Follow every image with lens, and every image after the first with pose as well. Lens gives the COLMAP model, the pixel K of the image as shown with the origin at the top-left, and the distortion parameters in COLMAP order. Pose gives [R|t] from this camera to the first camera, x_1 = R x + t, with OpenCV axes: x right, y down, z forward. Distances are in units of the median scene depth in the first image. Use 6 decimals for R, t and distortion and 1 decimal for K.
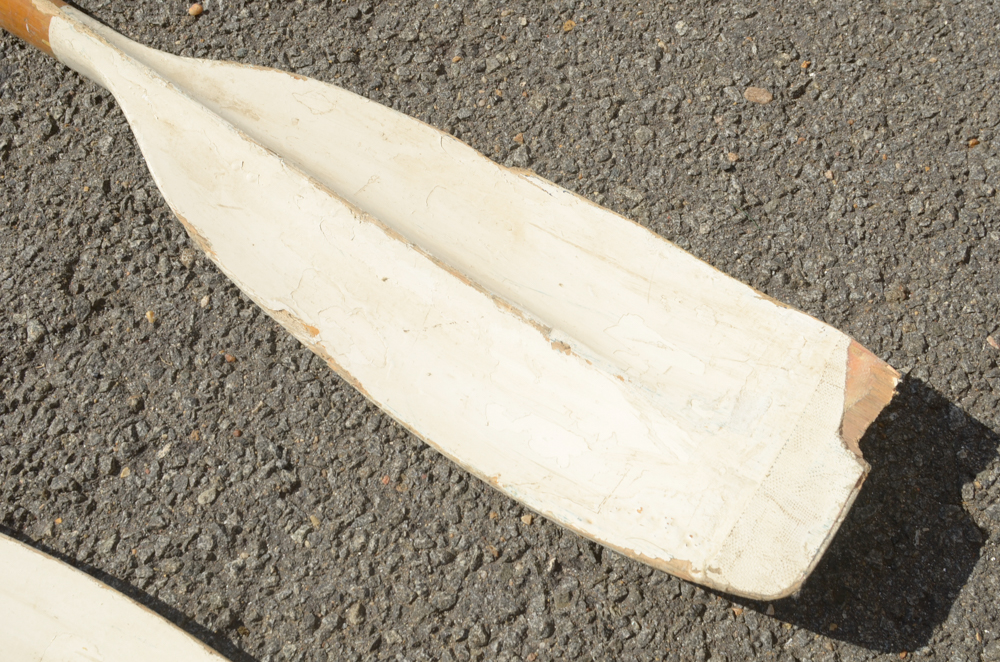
lens RADIAL K [[1458.3, 0, 503.1], [0, 1458.3, 333.8], [0, 0, 1]] dist [0.016580, 0.000000]
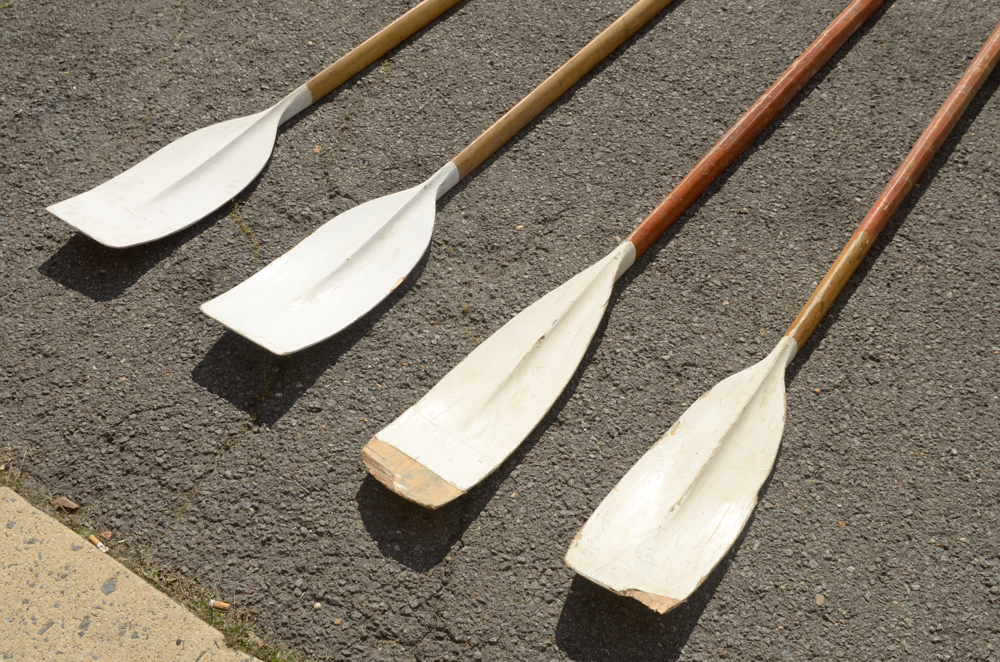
lens RADIAL K [[1005.7, 0, 500.0], [0, 1005.7, 330.9], [0, 0, 1]] dist [-0.038996, 0.000000]
pose [[-0.009696, 0.734126, -0.678944, 0.965356], [-0.901682, 0.287110, 0.323322, -0.360151], [0.432291, 0.615327, 0.659164, -0.423259]]
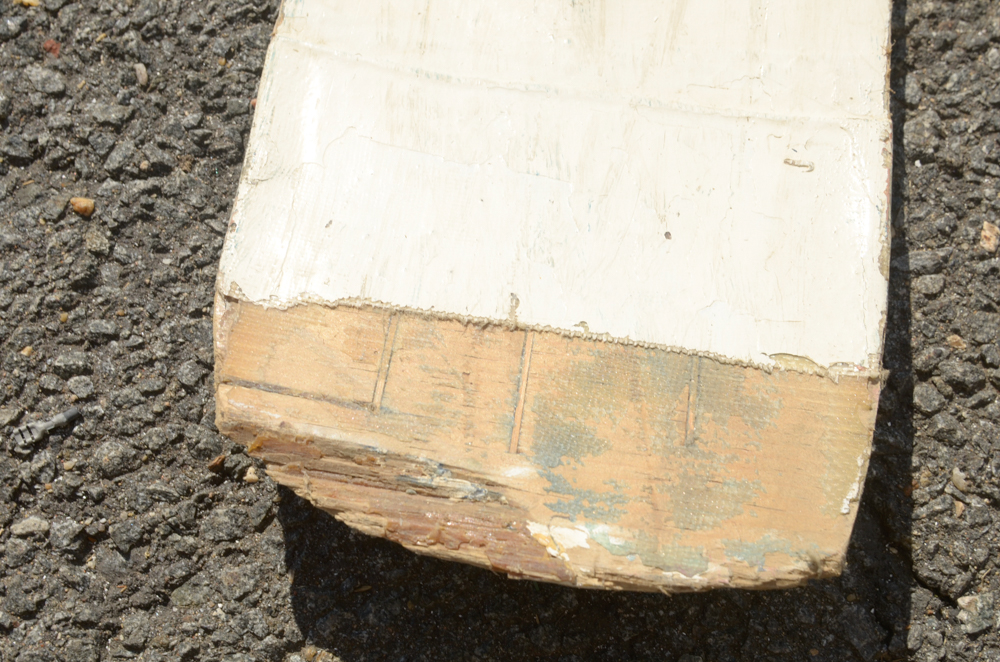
lens RADIAL K [[1458.3, 0, 500.6], [0, 1458.3, 330.7], [0, 0, 1]] dist [0.016580, 0.000000]
pose [[0.492107, 0.839920, -0.228834, 0.047696], [-0.798235, 0.540252, 0.266360, 0.285632], [0.347349, 0.051586, 0.936316, 0.371215]]
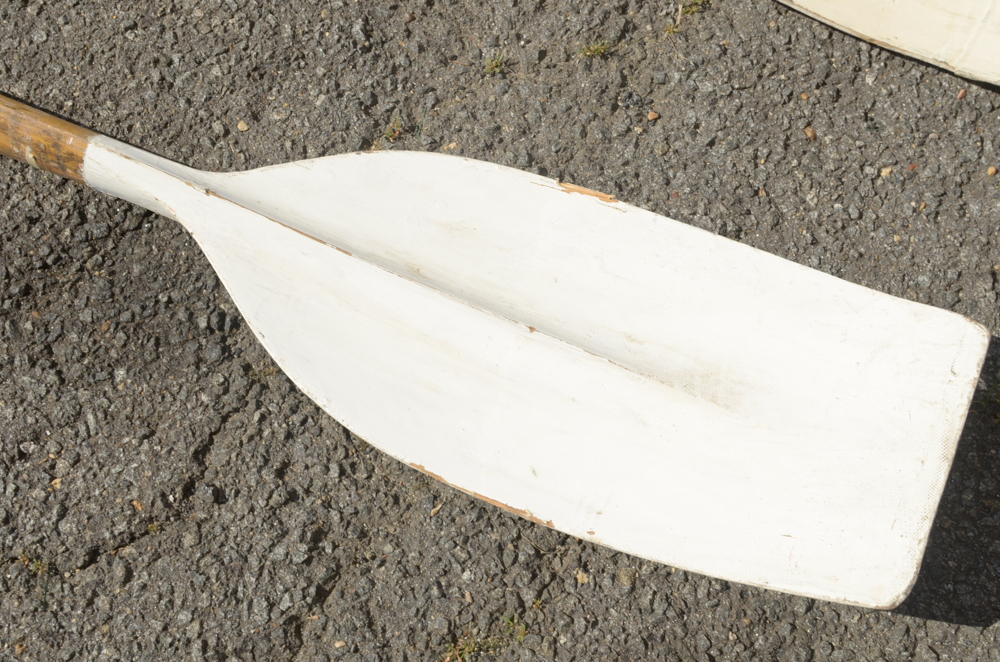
lens RADIAL K [[1458.3, 0, 499.6], [0, 1458.3, 333.3], [0, 0, 1]] dist [0.016580, 0.000000]
pose [[0.977665, -0.172843, 0.119565, -0.757136], [0.165913, 0.983946, 0.065748, 0.507419], [-0.129010, -0.044443, 0.990647, -0.349800]]
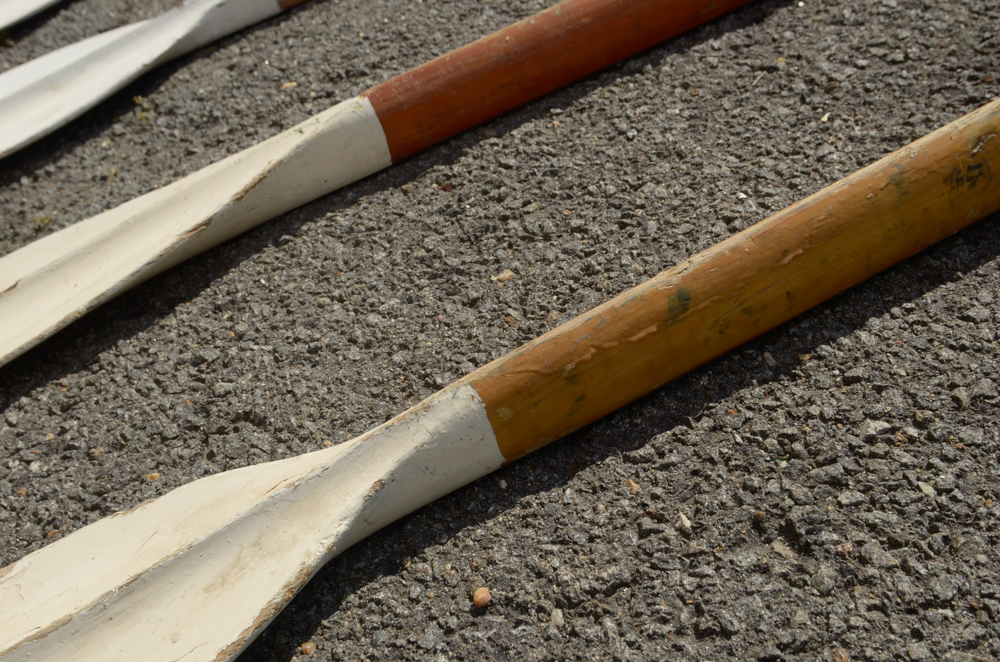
lens RADIAL K [[1139.5, 0, 501.1], [0, 1139.5, 330.7], [0, 0, 1]] dist [-0.019414, 0.000000]
pose [[-0.496284, 0.649260, -0.576336, -0.008421], [-0.633086, 0.183607, 0.751991, -0.710272], [0.594057, 0.738072, 0.319916, 0.882421]]
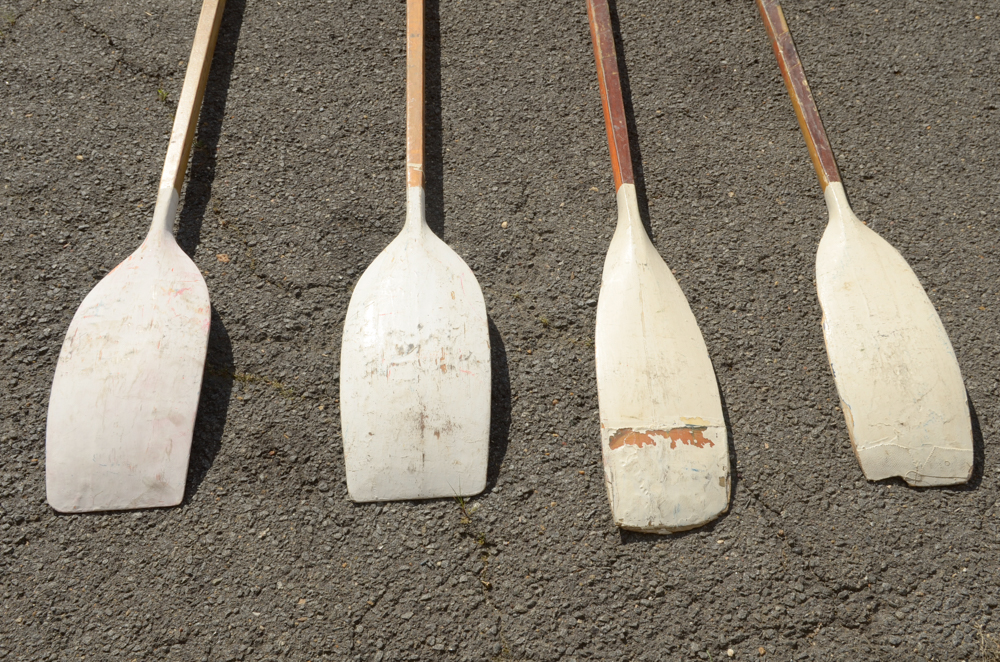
lens RADIAL K [[986.2, 0, 504.0], [0, 986.2, 330.2], [0, 0, 1]] dist [-0.041143, 0.000000]
pose [[0.639909, 0.592115, -0.489813, 0.410171], [-0.695840, 0.716945, -0.042384, 0.512454], [0.326073, 0.367954, 0.870797, -0.788253]]
